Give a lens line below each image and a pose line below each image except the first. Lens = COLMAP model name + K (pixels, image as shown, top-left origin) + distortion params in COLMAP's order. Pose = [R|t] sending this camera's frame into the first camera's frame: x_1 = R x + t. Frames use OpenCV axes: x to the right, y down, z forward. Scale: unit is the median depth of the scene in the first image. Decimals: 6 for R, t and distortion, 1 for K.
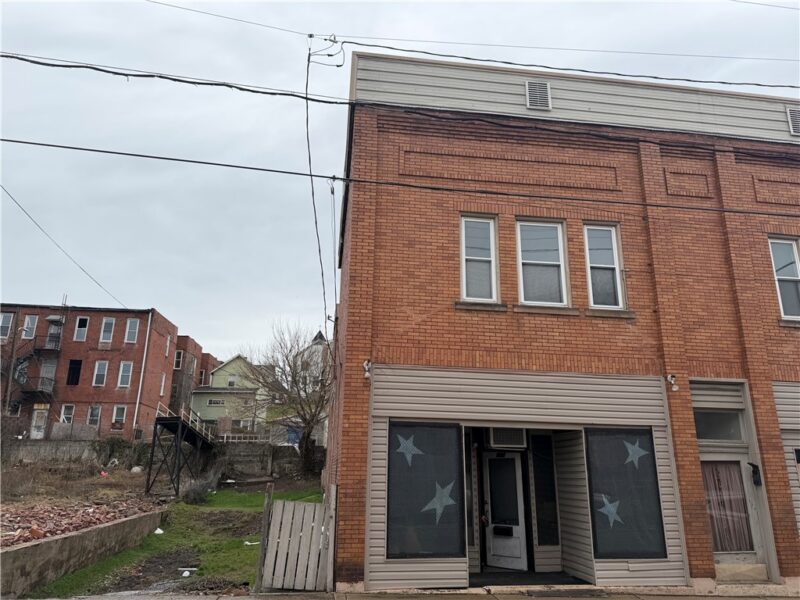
lens RADIAL K [[560.9, 0, 404.2], [0, 560.9, 302.6], [0, 0, 1]] dist [0.108955, -0.137173]
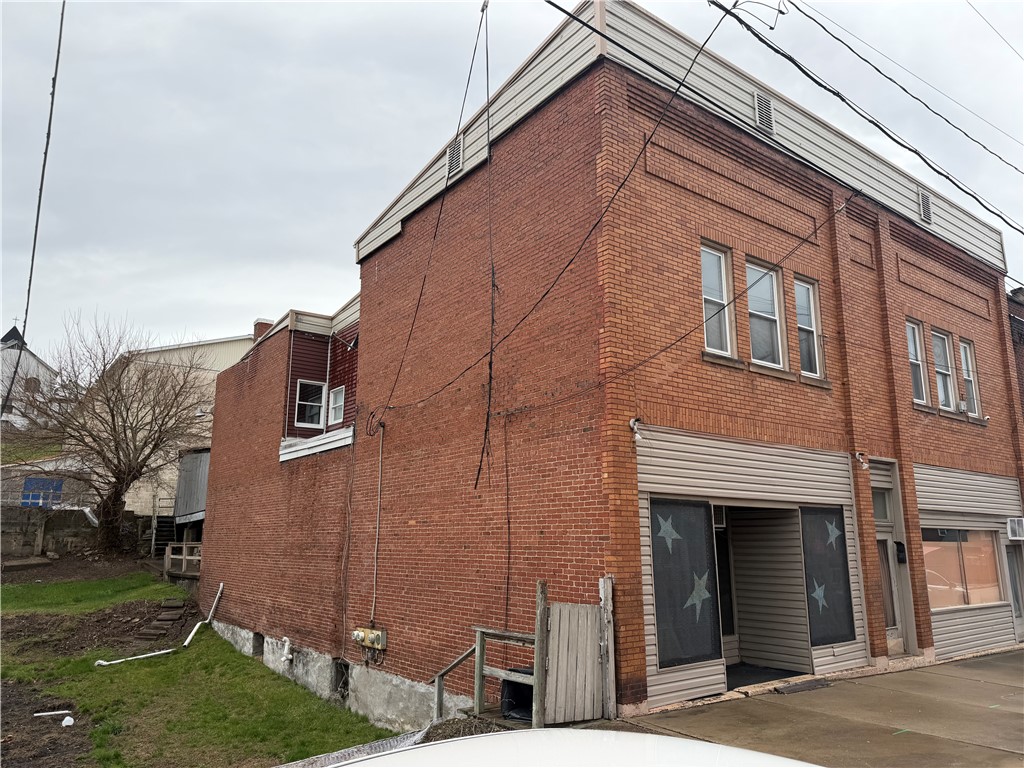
lens RADIAL K [[717.9, 0, 517.4], [0, 717.9, 387.3], [0, 0, 1]] dist [0.108955, -0.137173]
pose [[0.869394, 0.089210, 0.485999, -0.645029], [-0.131386, 0.989896, 0.053330, 0.029213], [-0.476331, -0.110219, 0.872331, 0.222244]]
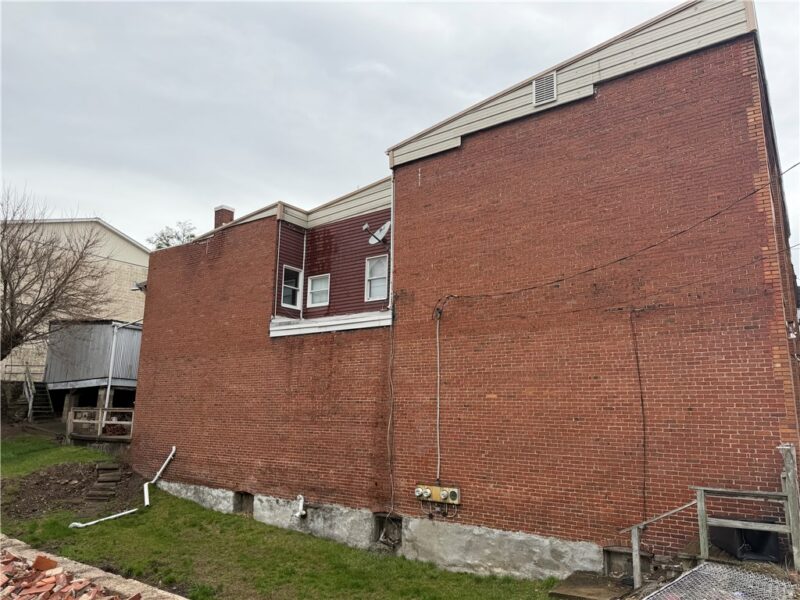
lens RADIAL K [[560.9, 0, 404.2], [0, 560.9, 302.6], [0, 0, 1]] dist [0.108955, -0.137173]
pose [[0.680798, 0.139858, 0.718995, -1.152979], [-0.218834, 0.975606, 0.017434, 0.188340], [-0.699017, -0.169210, 0.694797, 0.745126]]
